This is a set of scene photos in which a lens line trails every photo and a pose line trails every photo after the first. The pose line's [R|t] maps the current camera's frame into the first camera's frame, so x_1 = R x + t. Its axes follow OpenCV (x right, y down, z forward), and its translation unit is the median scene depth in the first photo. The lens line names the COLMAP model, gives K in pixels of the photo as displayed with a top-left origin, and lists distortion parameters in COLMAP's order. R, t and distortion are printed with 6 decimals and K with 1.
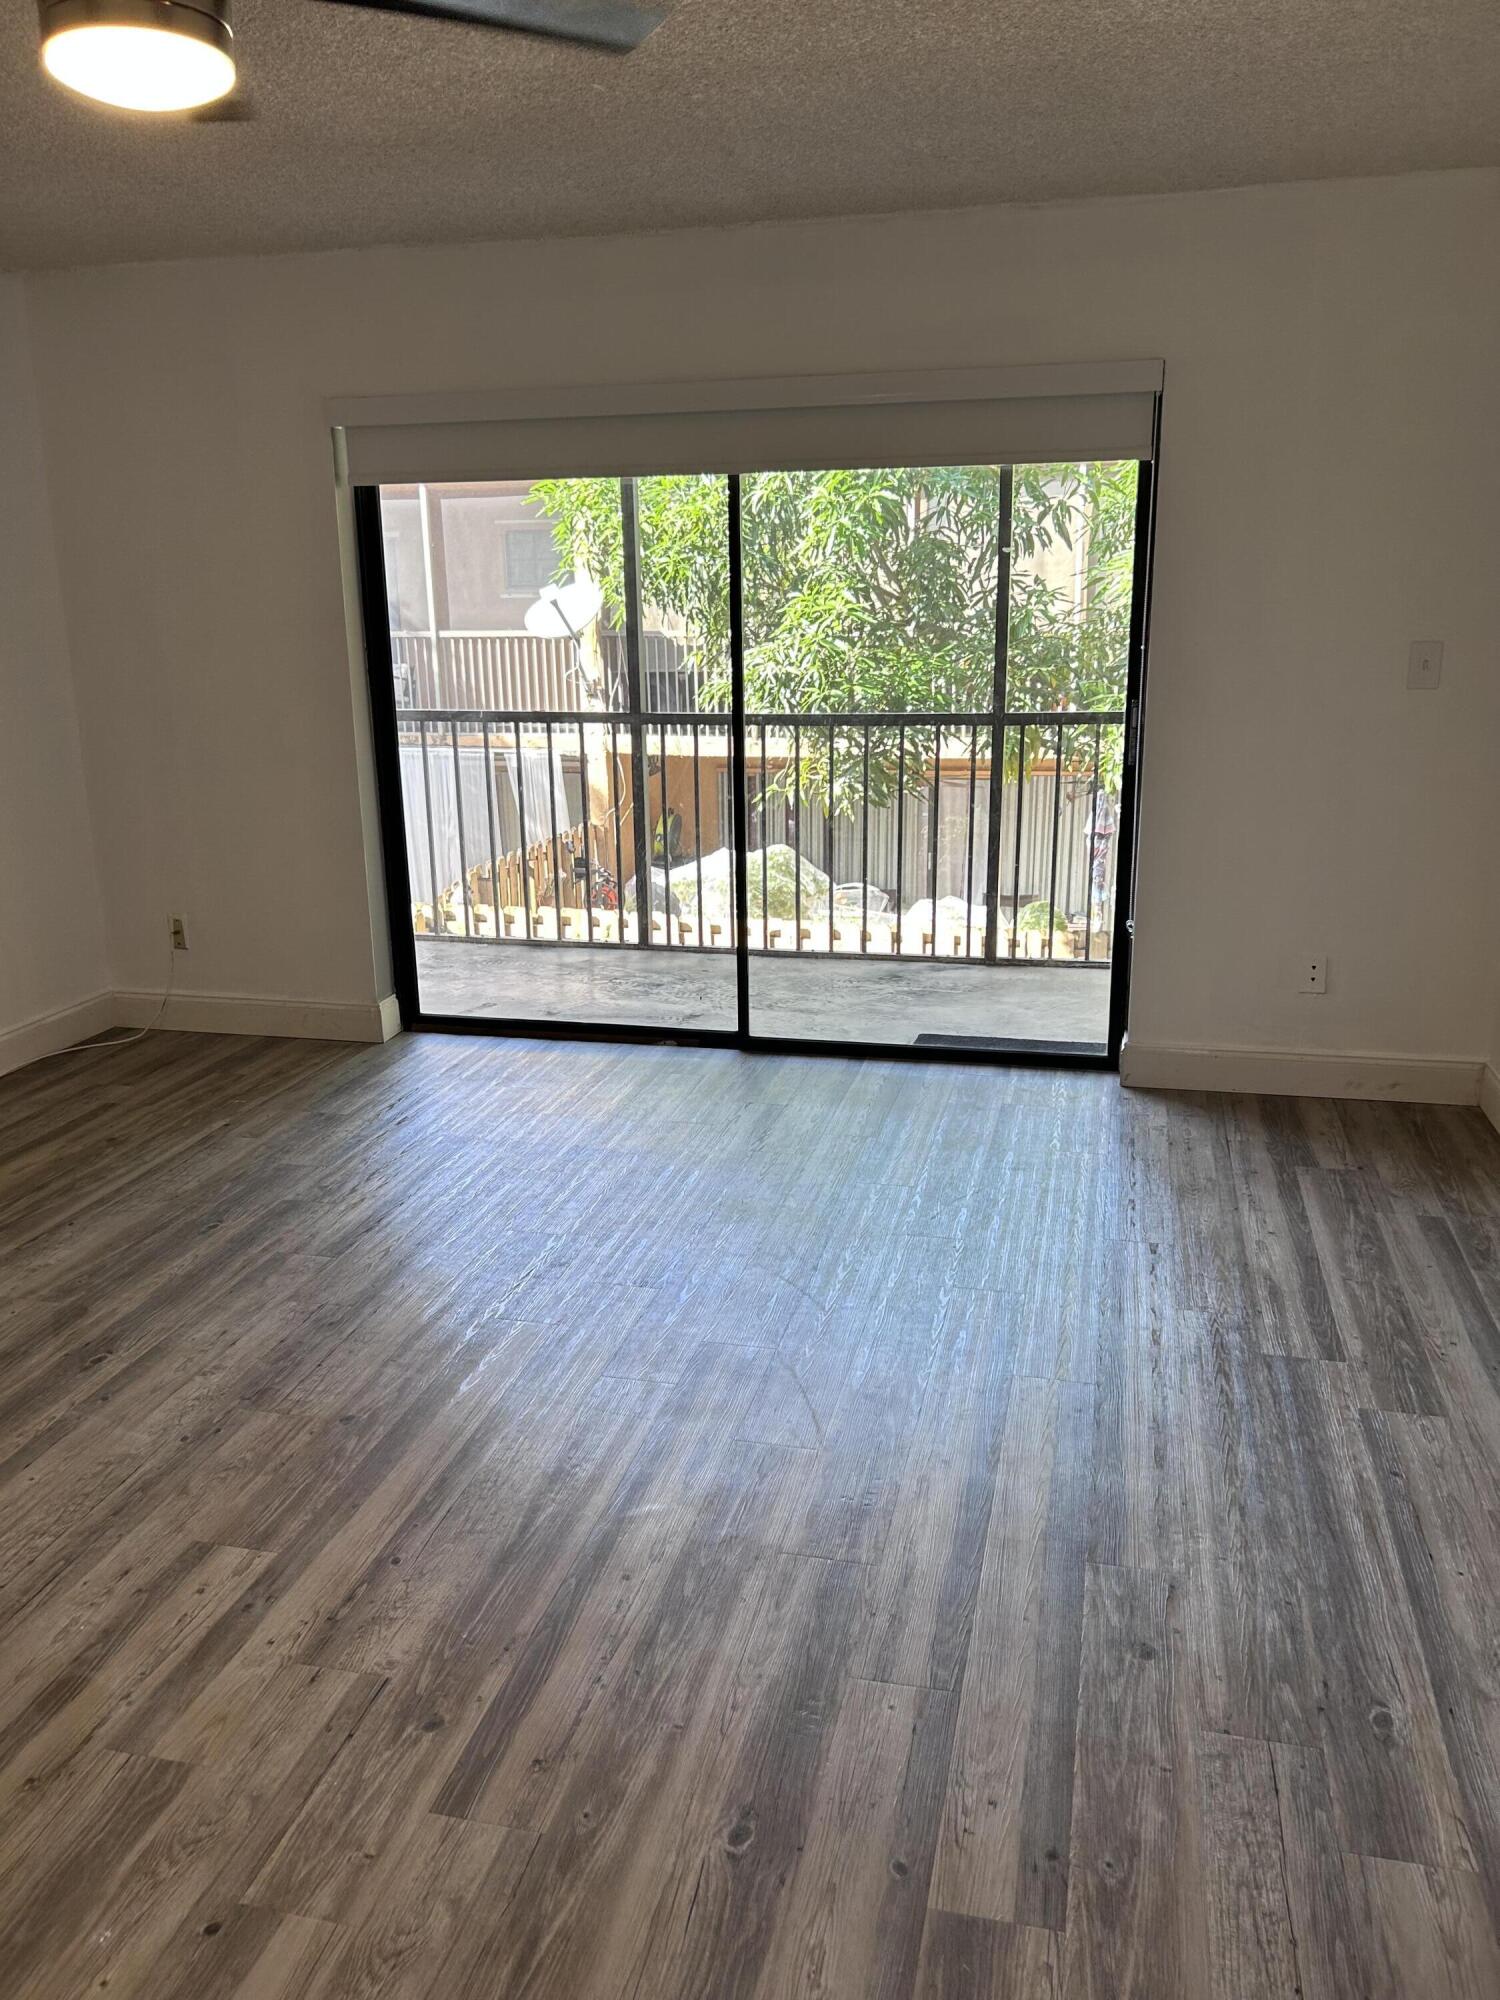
lens RADIAL K [[1507.2, 0, 760.8], [0, 1507.2, 1001.9], [0, 0, 1]] dist [0.043935, -0.043385]
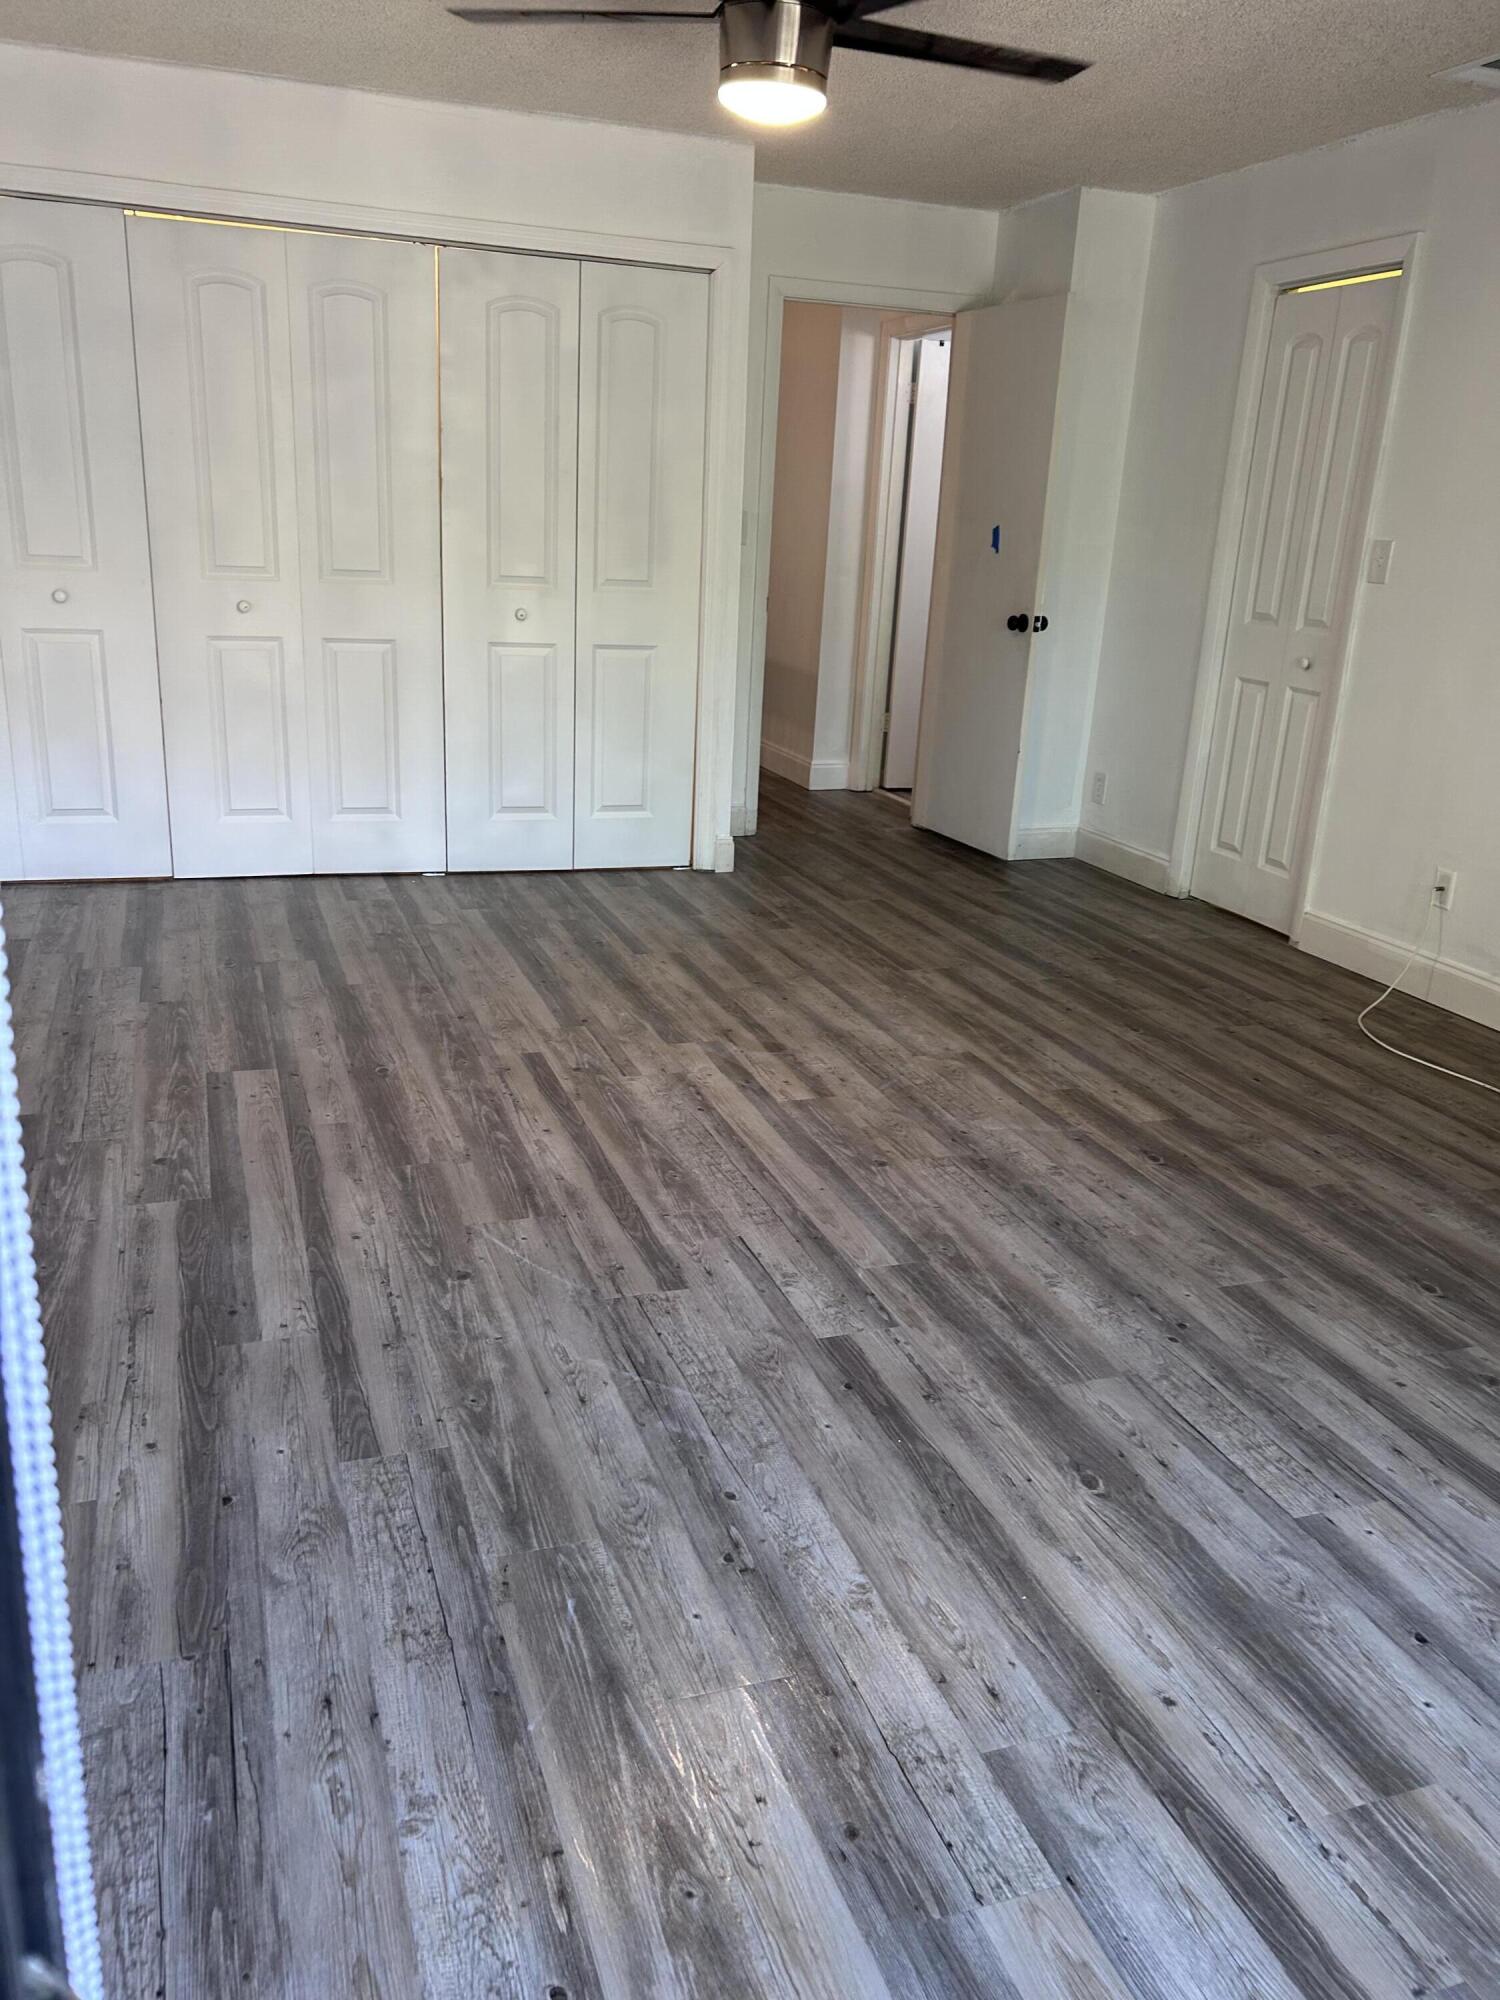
lens RADIAL K [[1507.2, 0, 728.1], [0, 1507.2, 1005.0], [0, 0, 1]] dist [0.043935, -0.043385]
pose [[-0.843632, 0.138145, -0.518846, 0.500710], [-0.175559, 0.842246, 0.509706, -0.483729], [0.507409, 0.521093, -0.686293, 2.078198]]
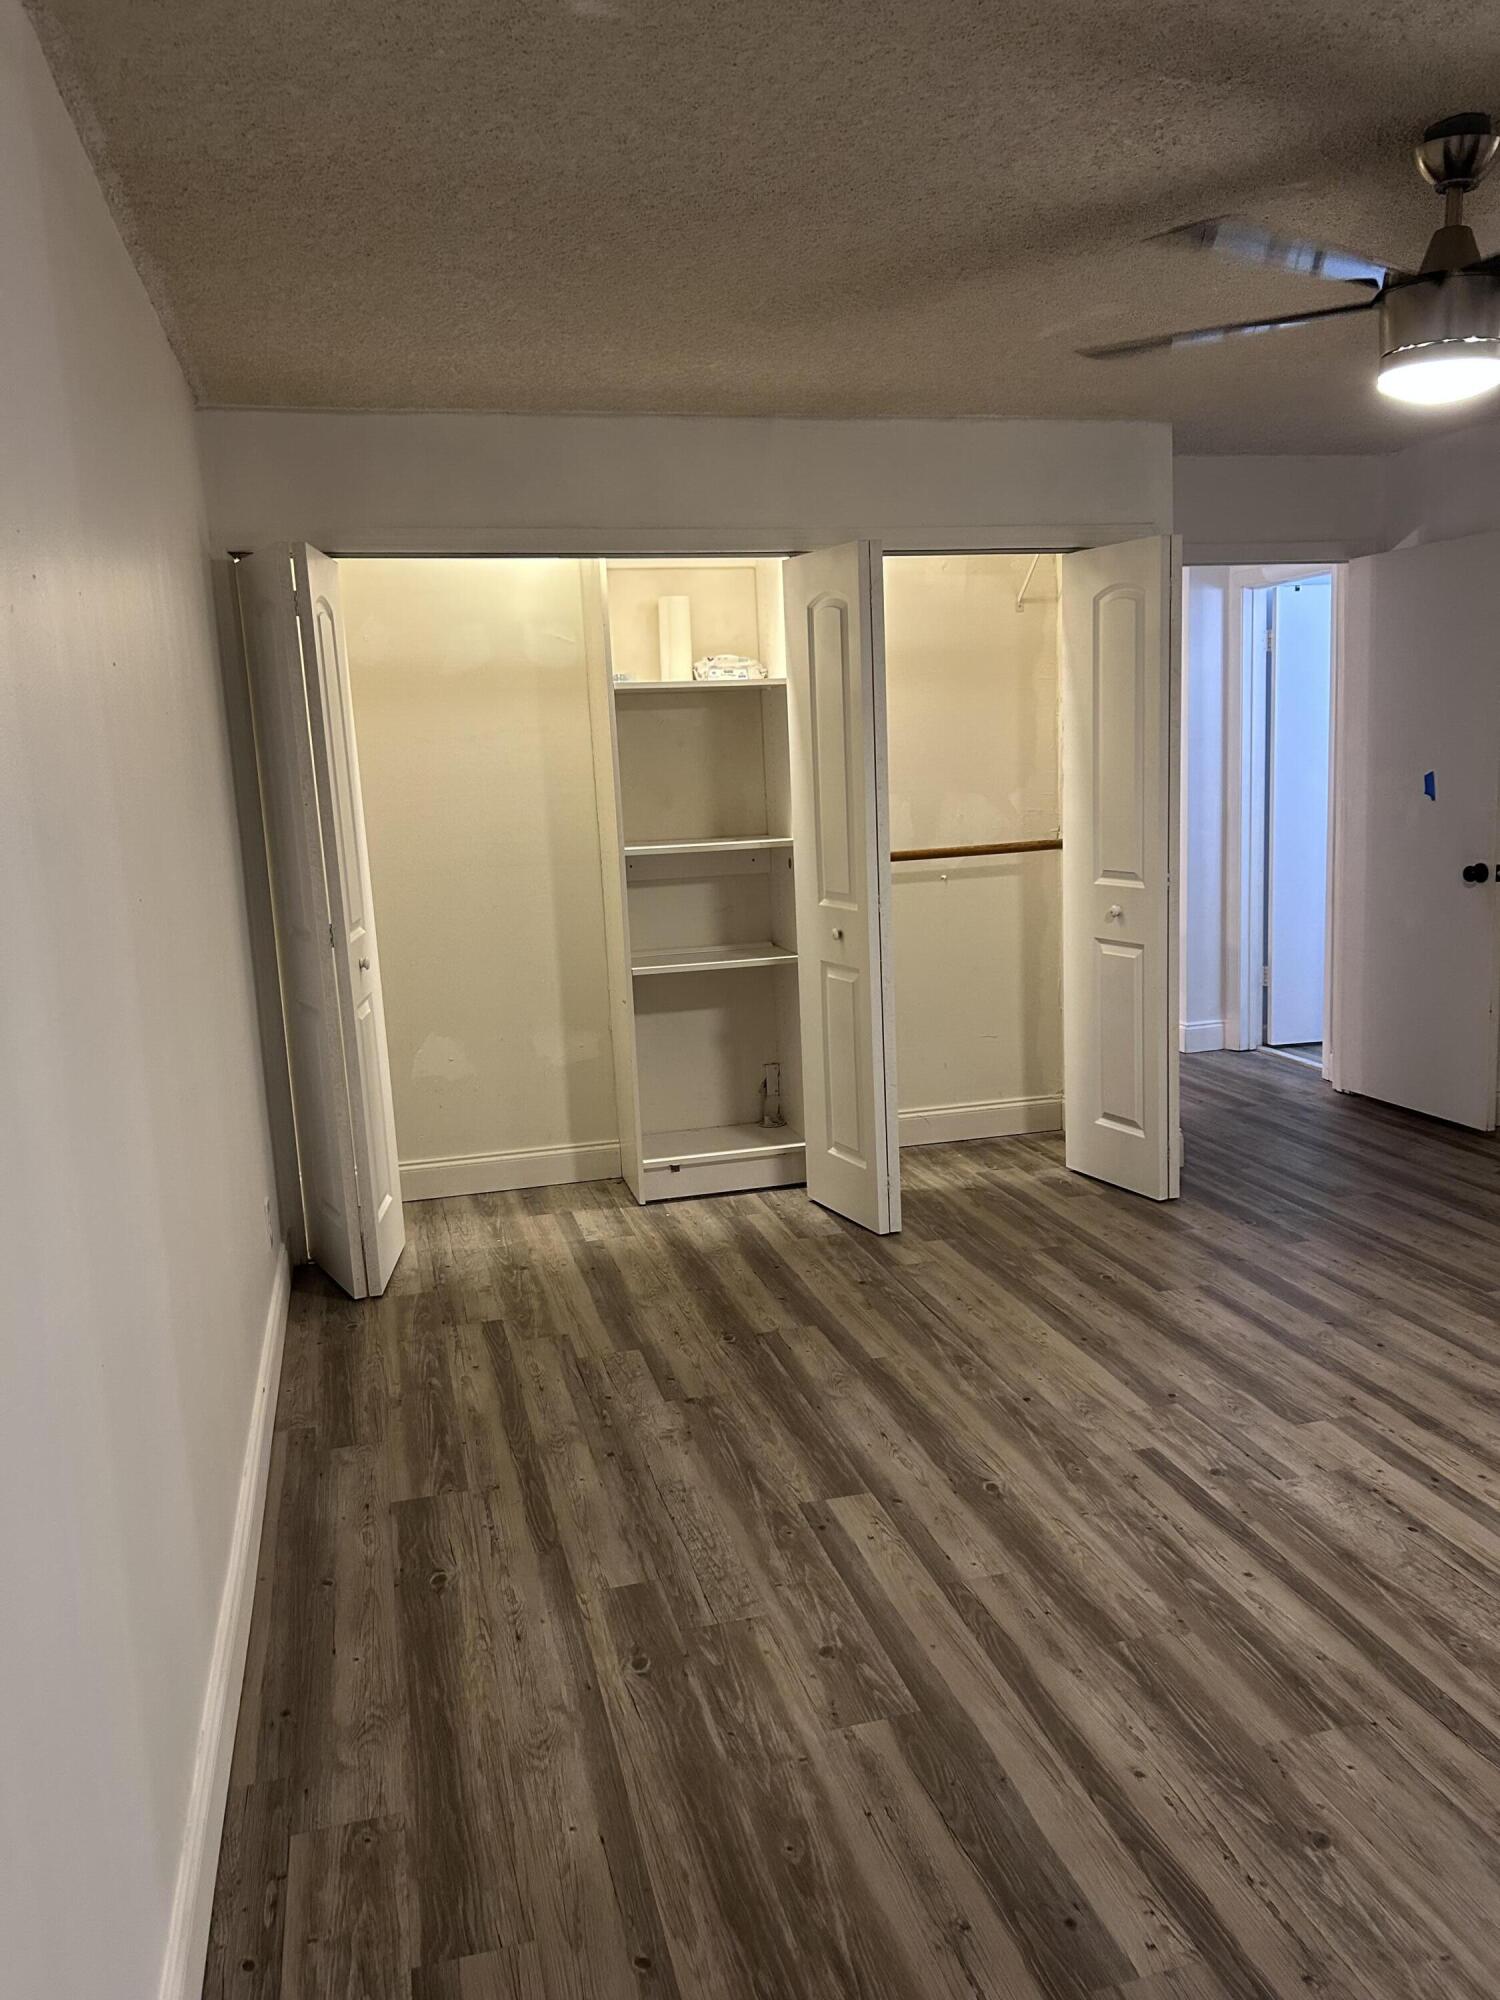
lens RADIAL K [[1507.2, 0, 746.1], [0, 1507.2, 1001.4], [0, 0, 1]] dist [0.043935, -0.043385]
pose [[-0.881830, 0.127961, -0.453874, 0.745958], [-0.067227, 0.918537, 0.389578, -0.462875], [0.466751, 0.374054, -0.801391, 1.656081]]
